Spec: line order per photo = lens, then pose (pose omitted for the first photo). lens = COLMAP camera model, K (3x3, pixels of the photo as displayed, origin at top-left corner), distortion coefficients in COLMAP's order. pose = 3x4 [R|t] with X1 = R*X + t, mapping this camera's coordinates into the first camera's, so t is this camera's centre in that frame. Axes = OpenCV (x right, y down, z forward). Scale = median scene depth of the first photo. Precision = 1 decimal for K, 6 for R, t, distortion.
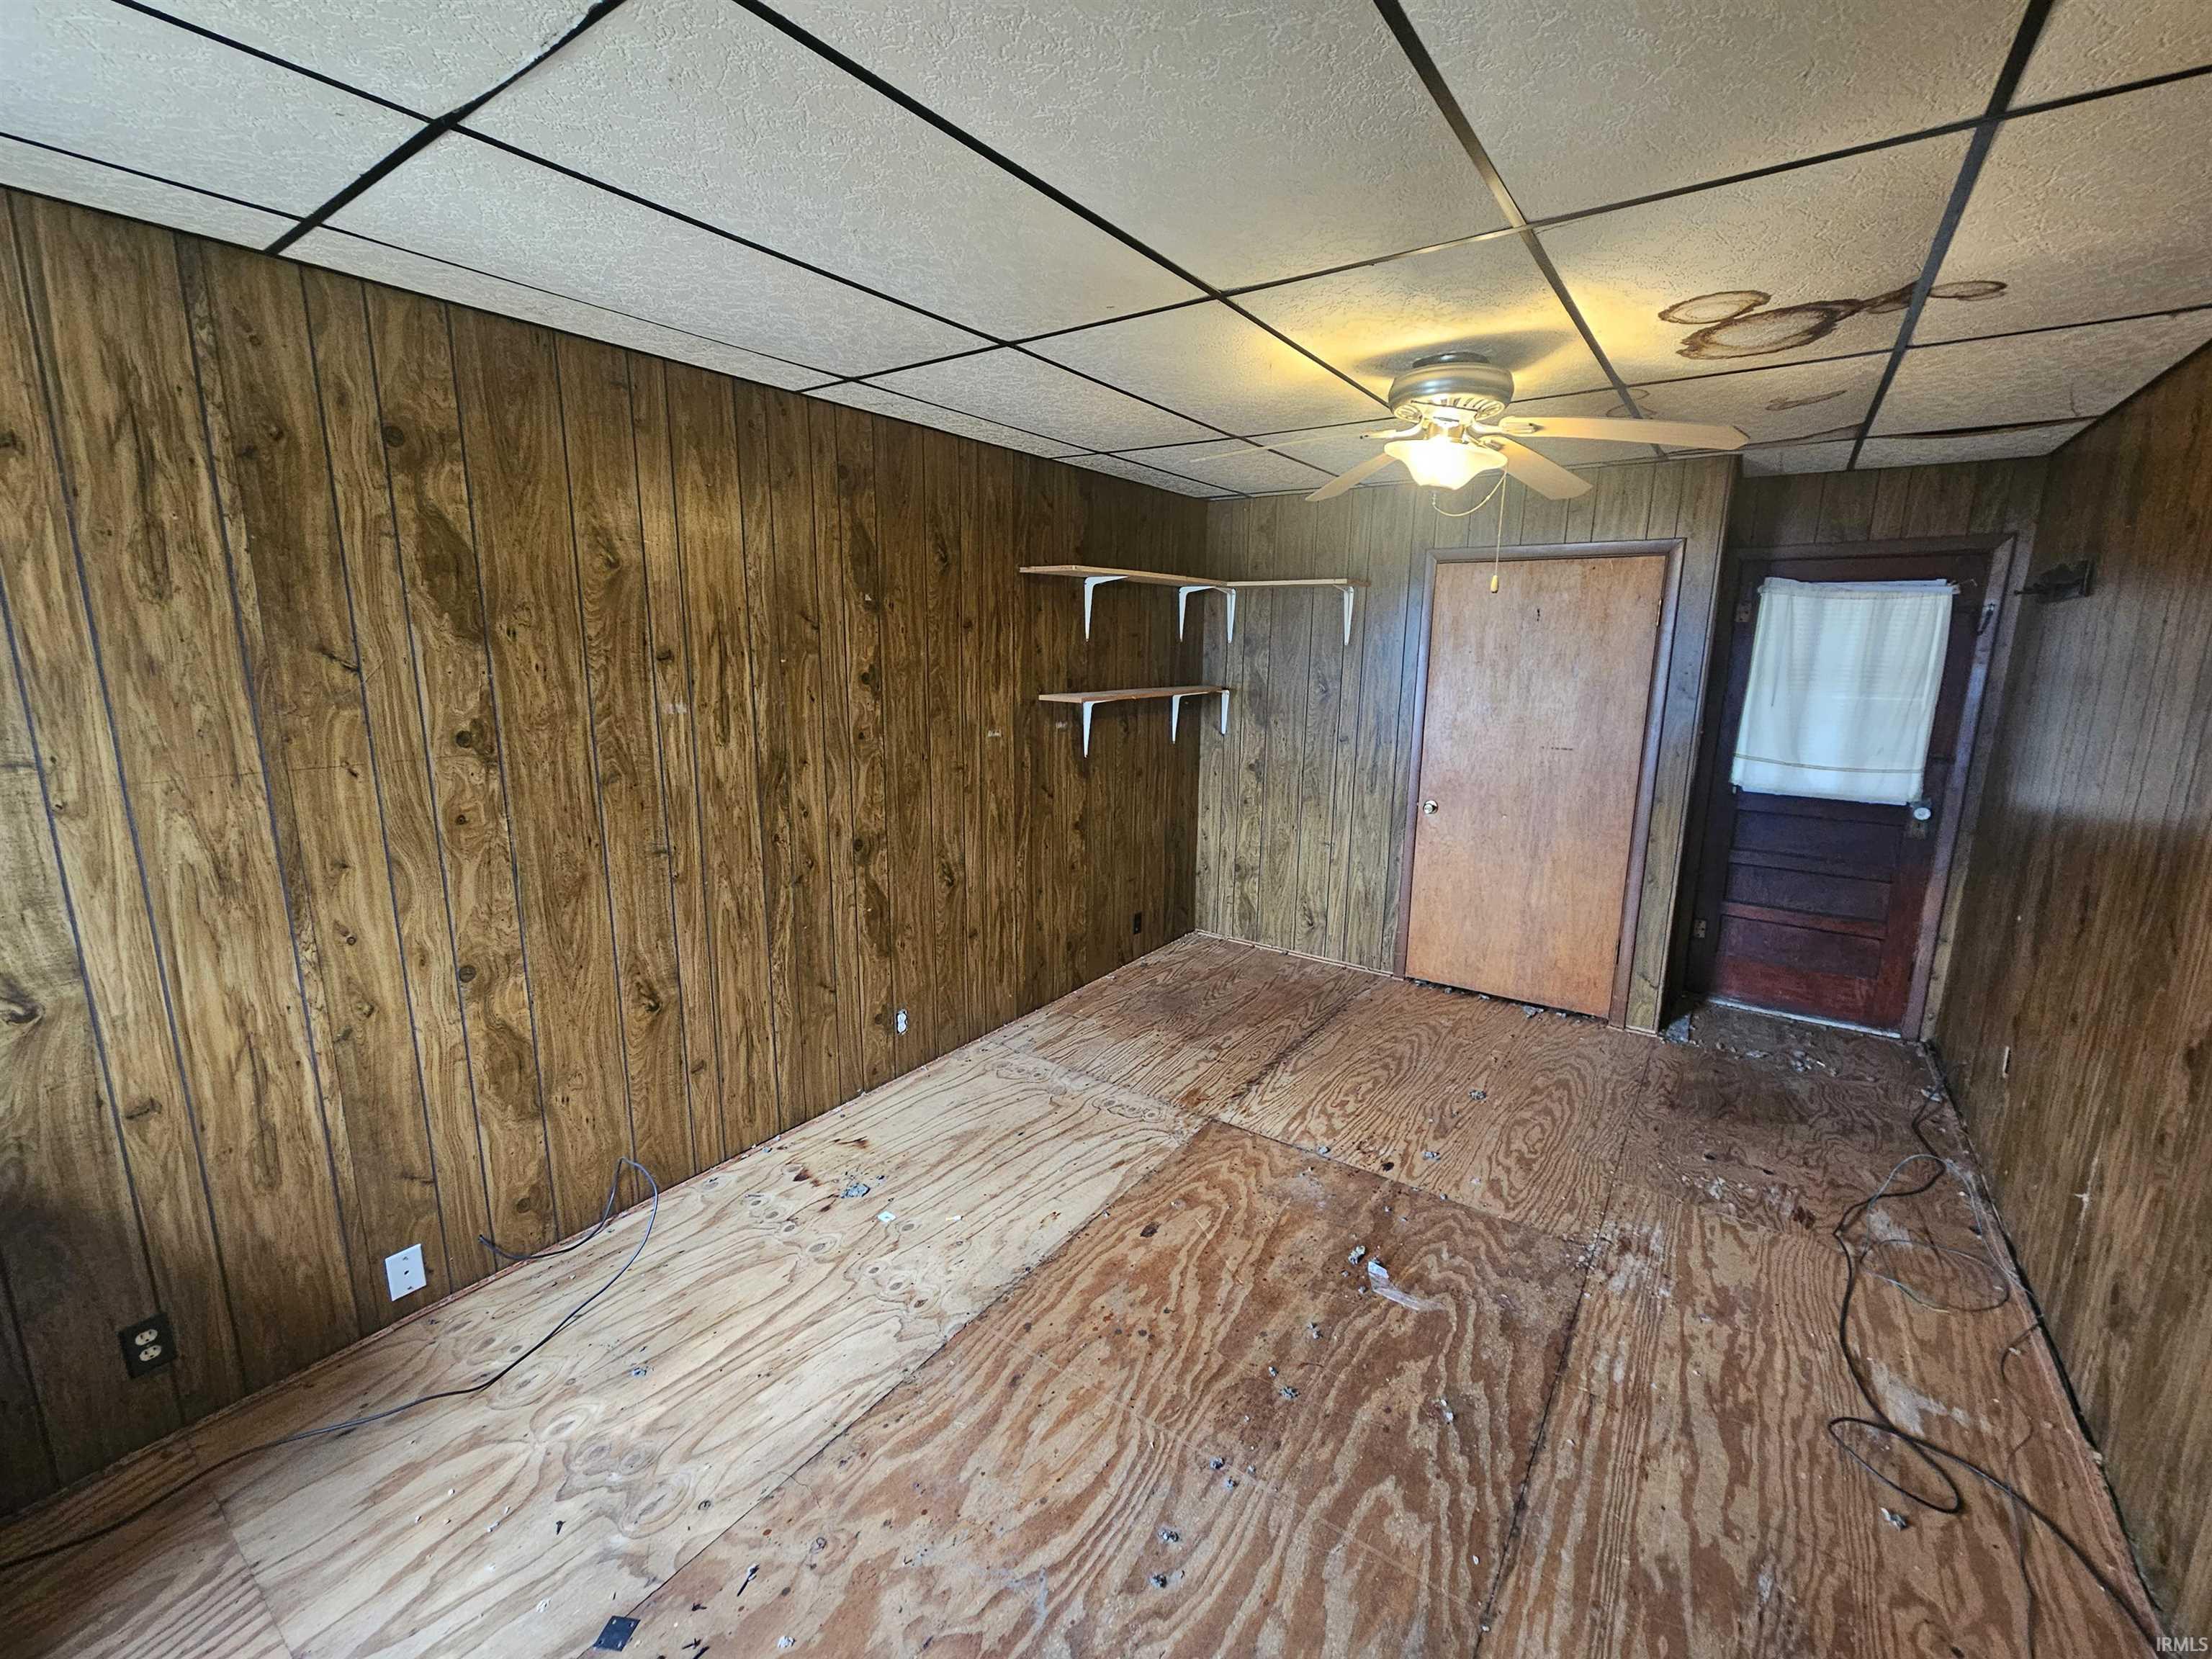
lens RADIAL K [[910.0, 0, 1116.5], [0, 910.0, 819.2], [0, 0, 1]] dist [0.002795, 0.000071]
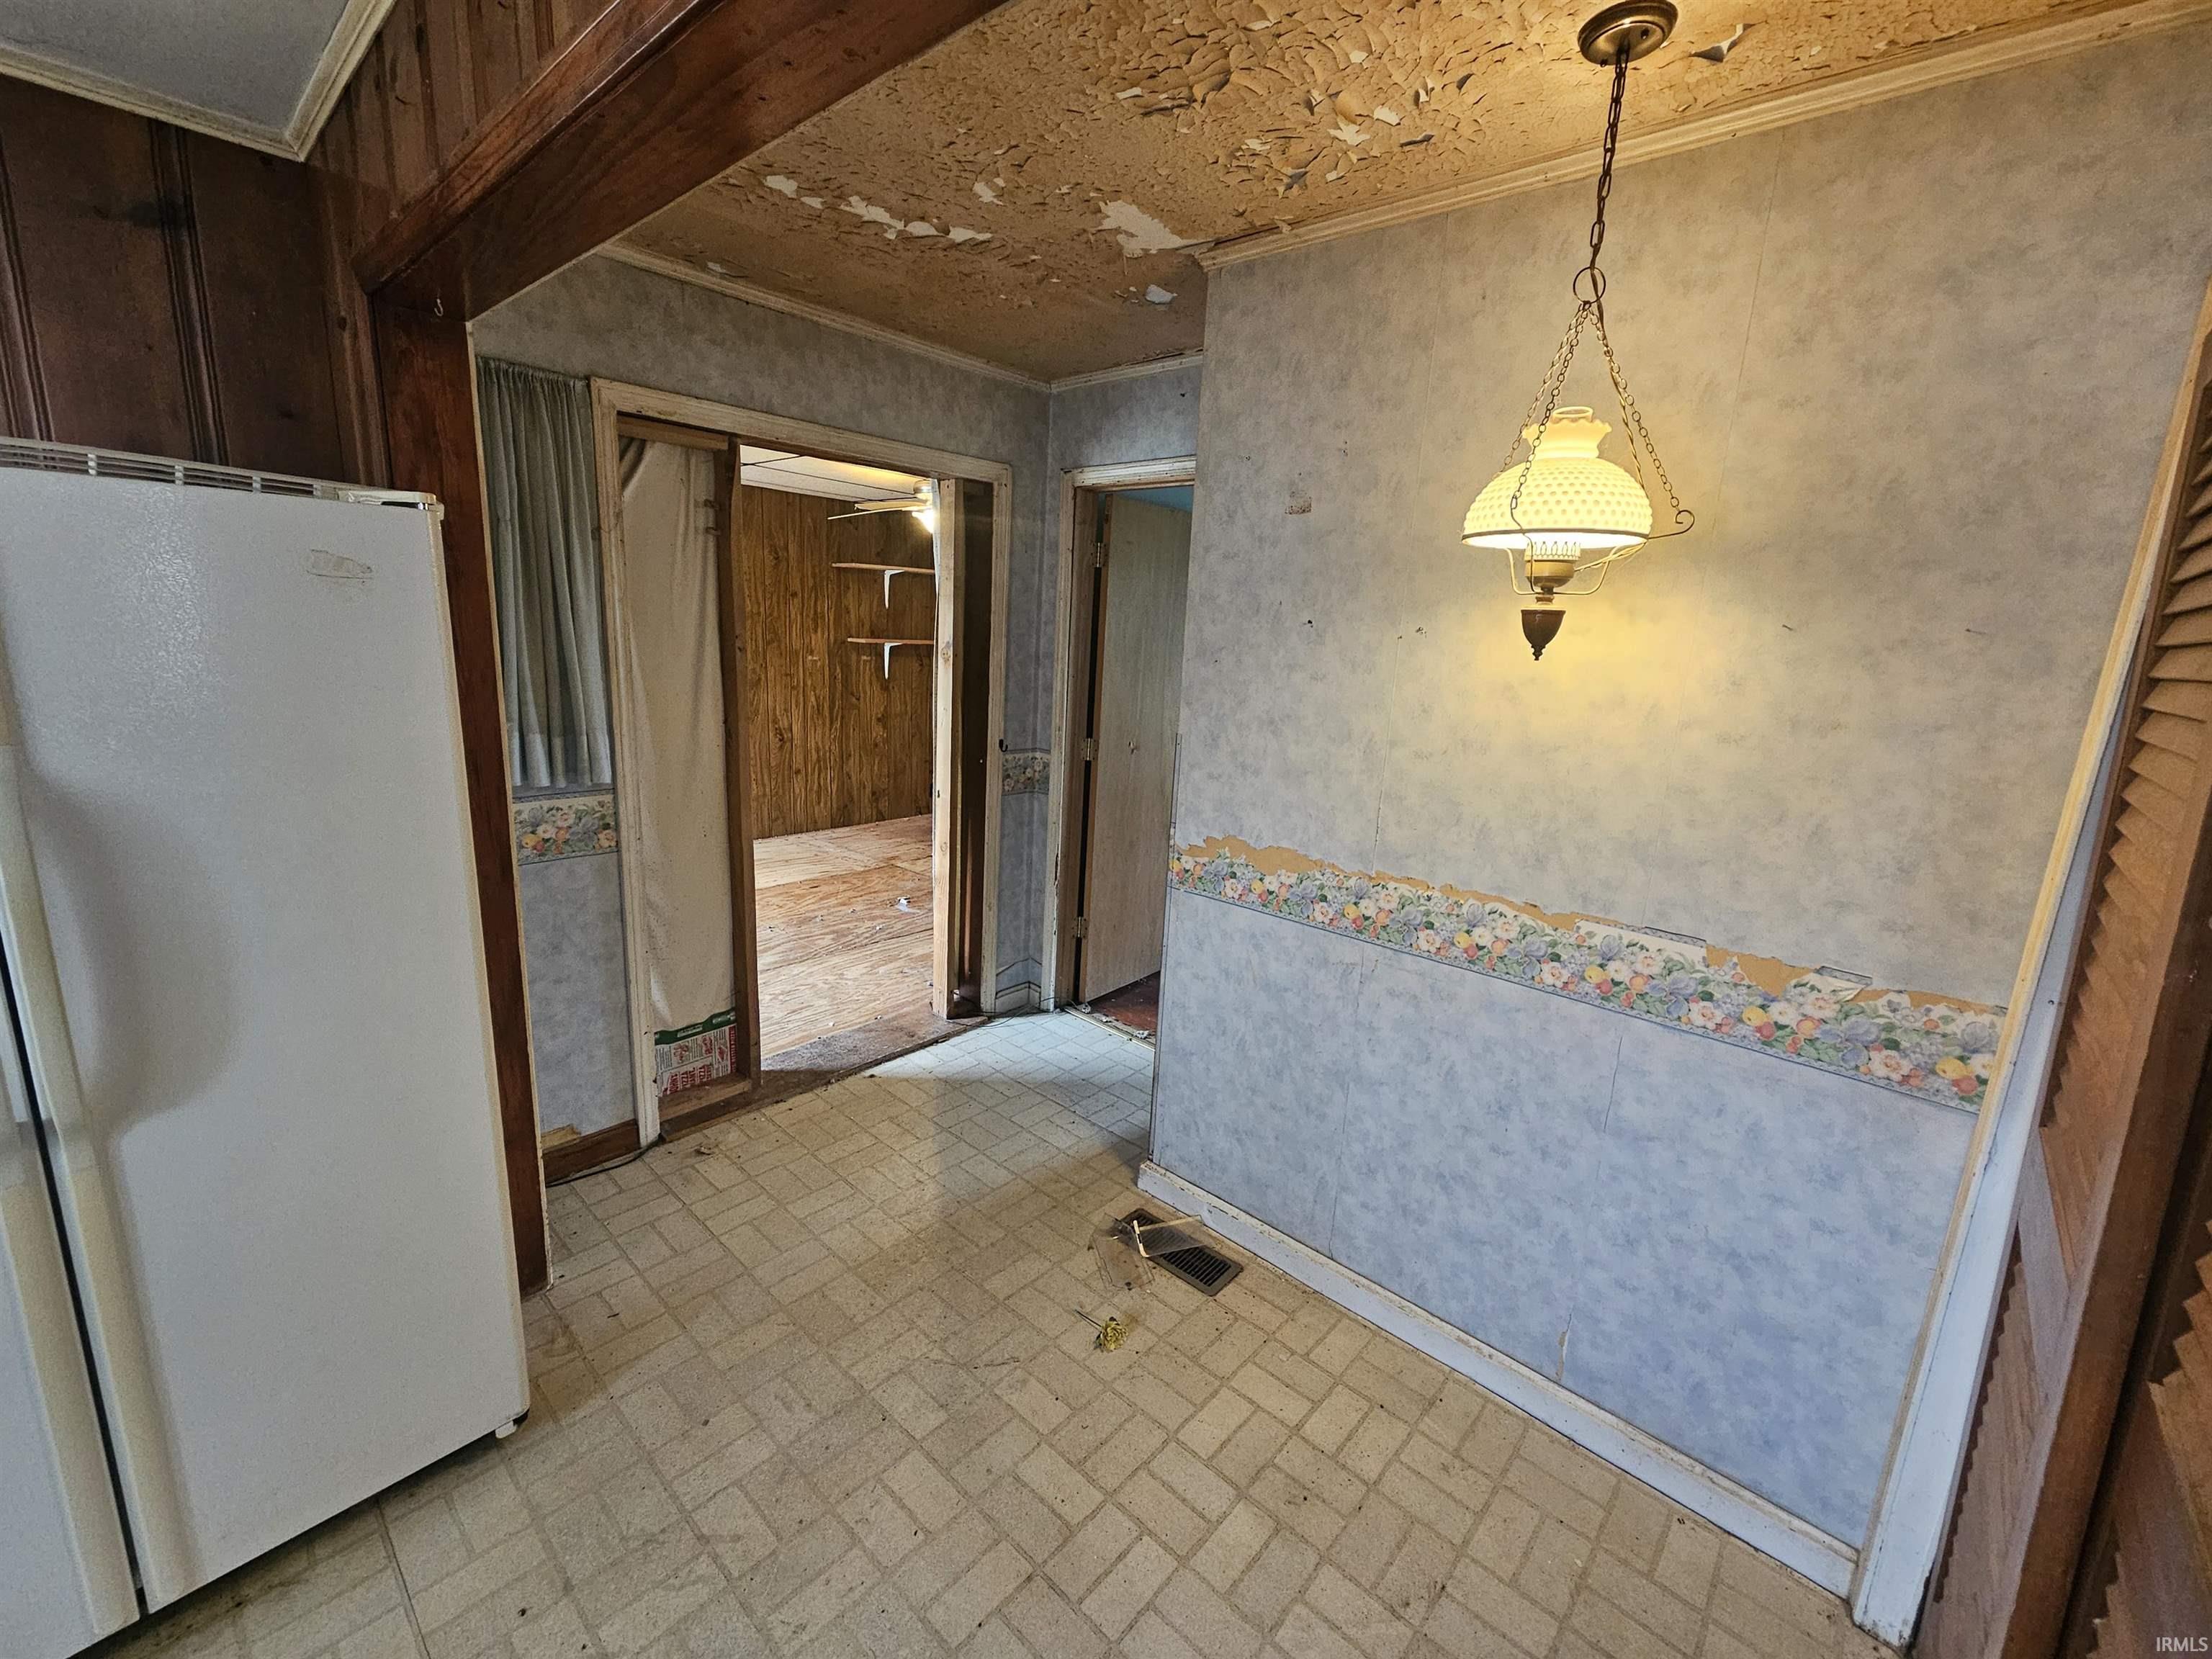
lens RADIAL K [[908.9, 0, 1112.1], [0, 908.9, 815.2], [0, 0, 1]] dist [0.003006, 0.000124]
pose [[0.992759, 0.056666, -0.105919, 0.741368], [-0.056124, 0.998391, 0.008098, 0.189117], [0.106208, -0.002095, 0.994342, -0.794131]]
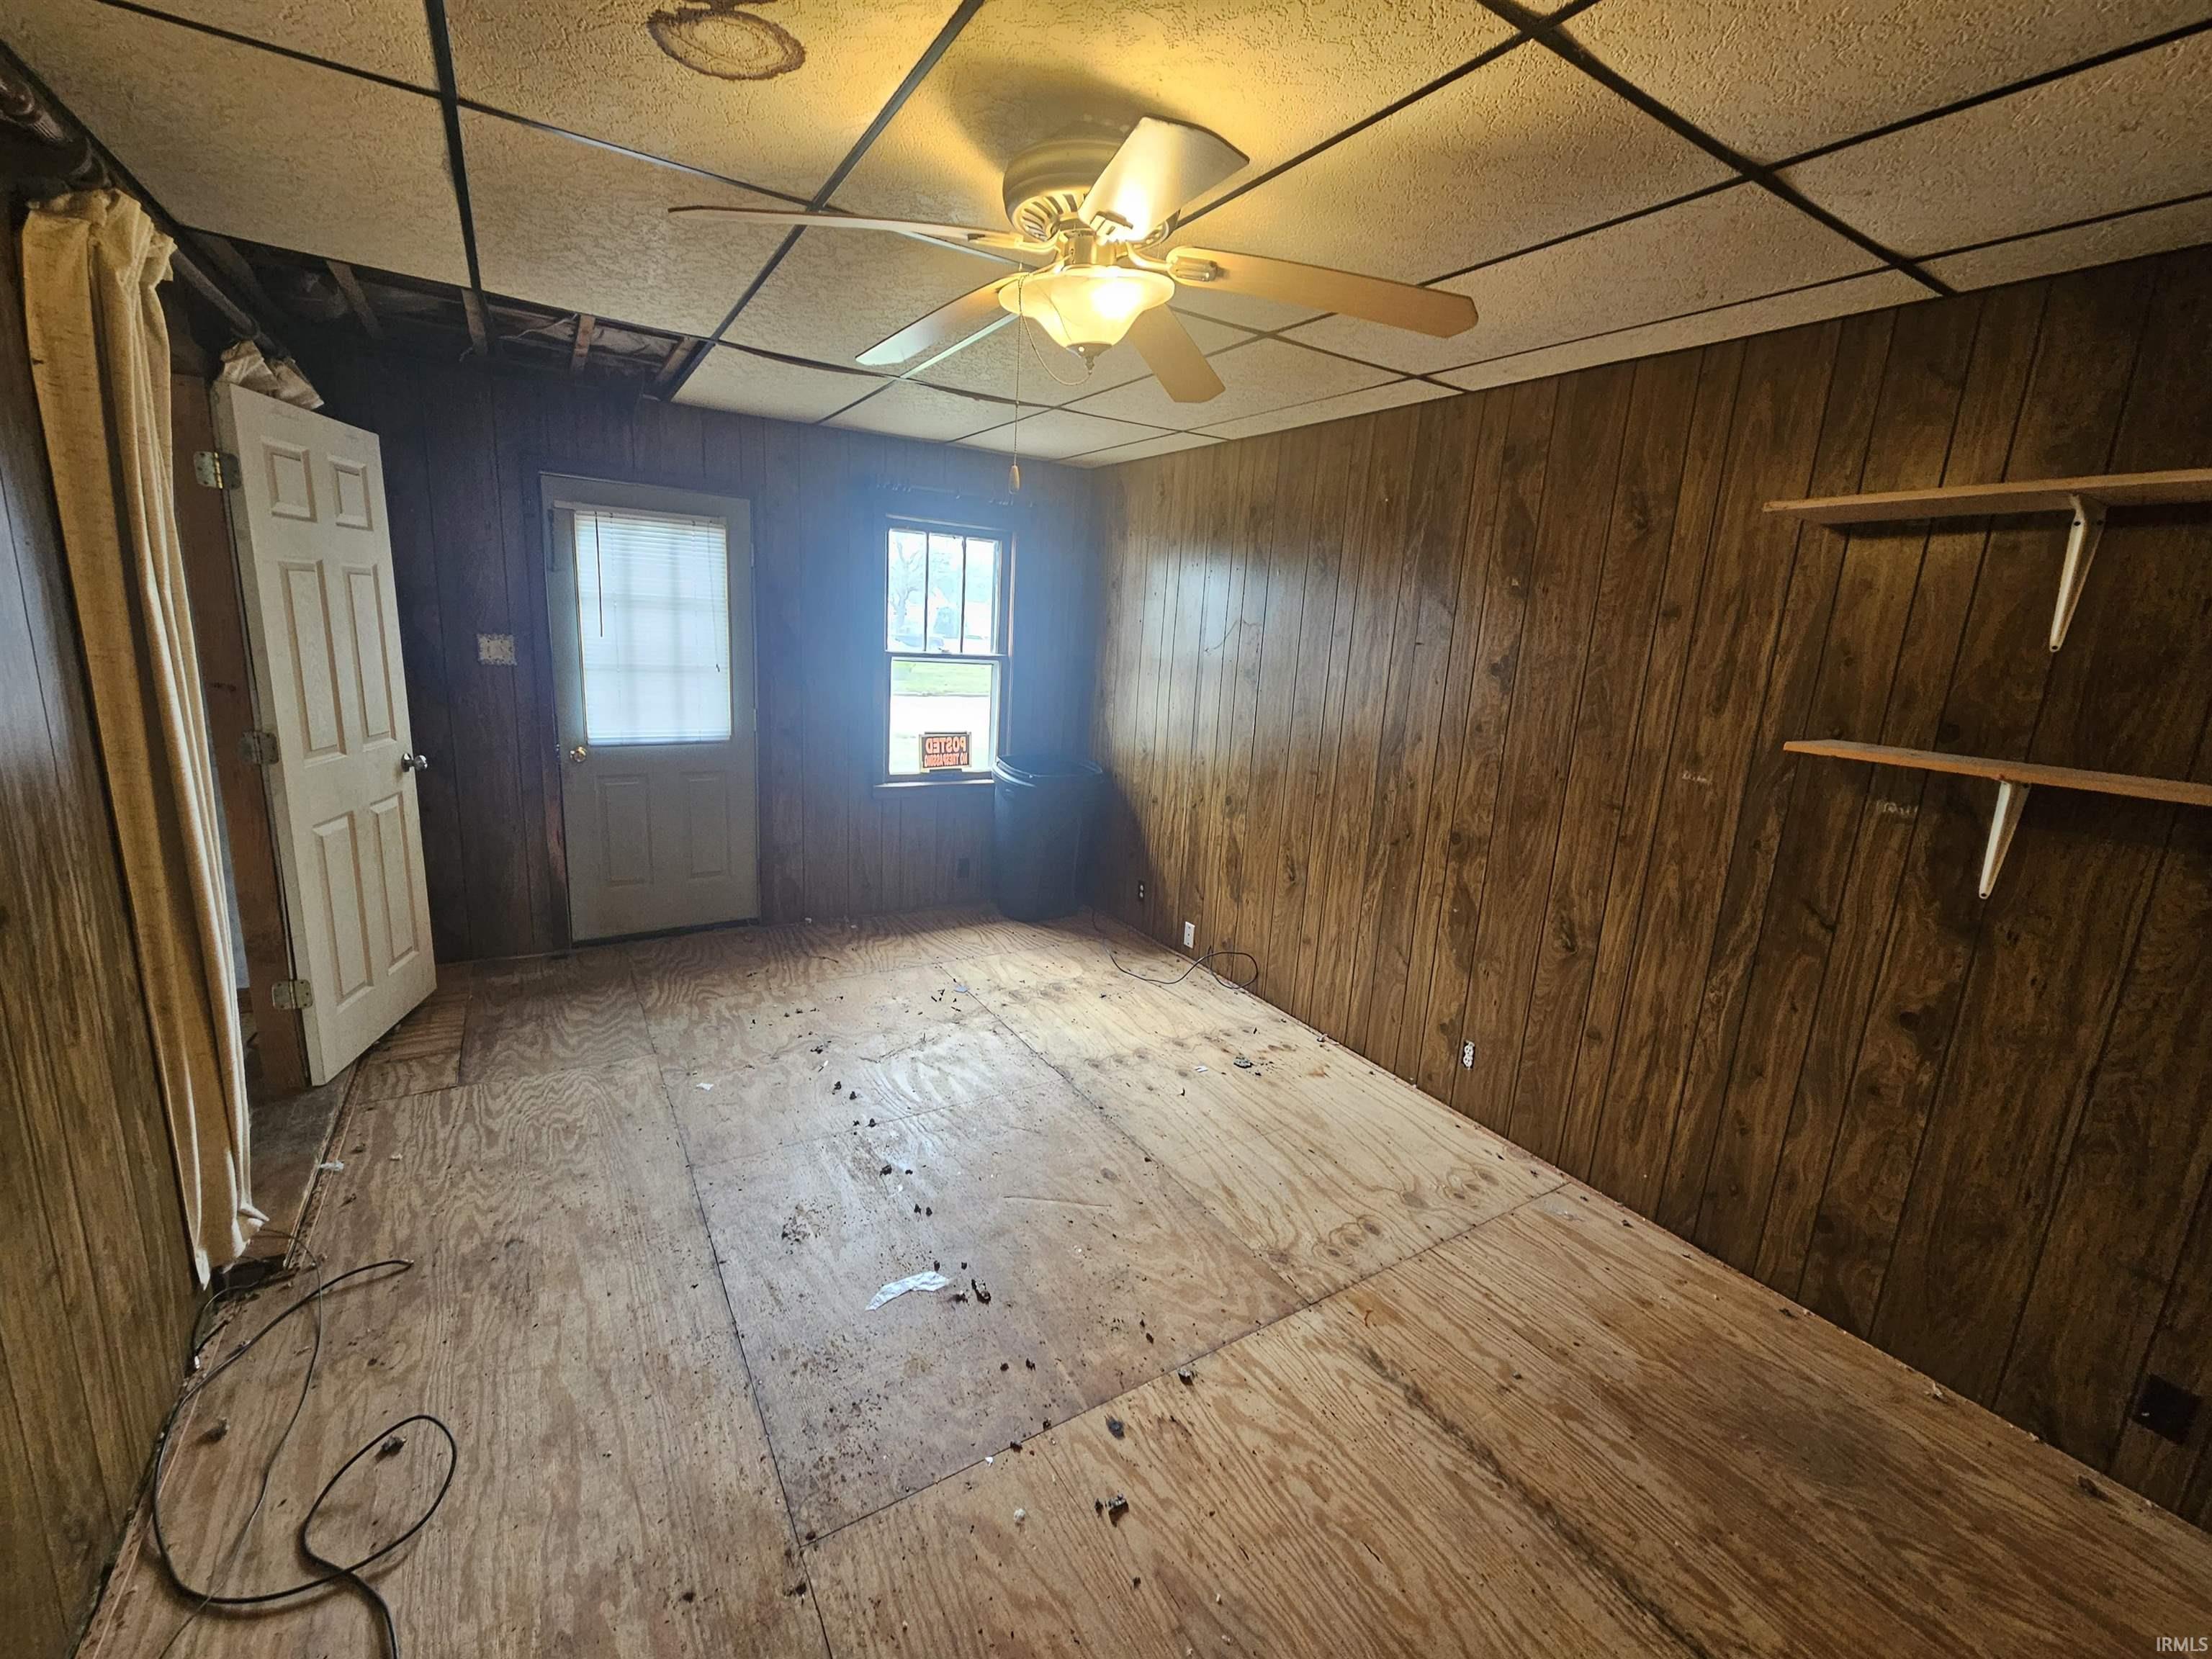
lens RADIAL K [[908.9, 0, 1112.1], [0, 908.9, 815.2], [0, 0, 1]] dist [0.003006, 0.000124]
pose [[-0.383092, 0.157134, -0.910247, 0.732971], [-0.243567, 0.933366, 0.263634, -0.160739], [0.891020, 0.322702, -0.319292, 0.970199]]
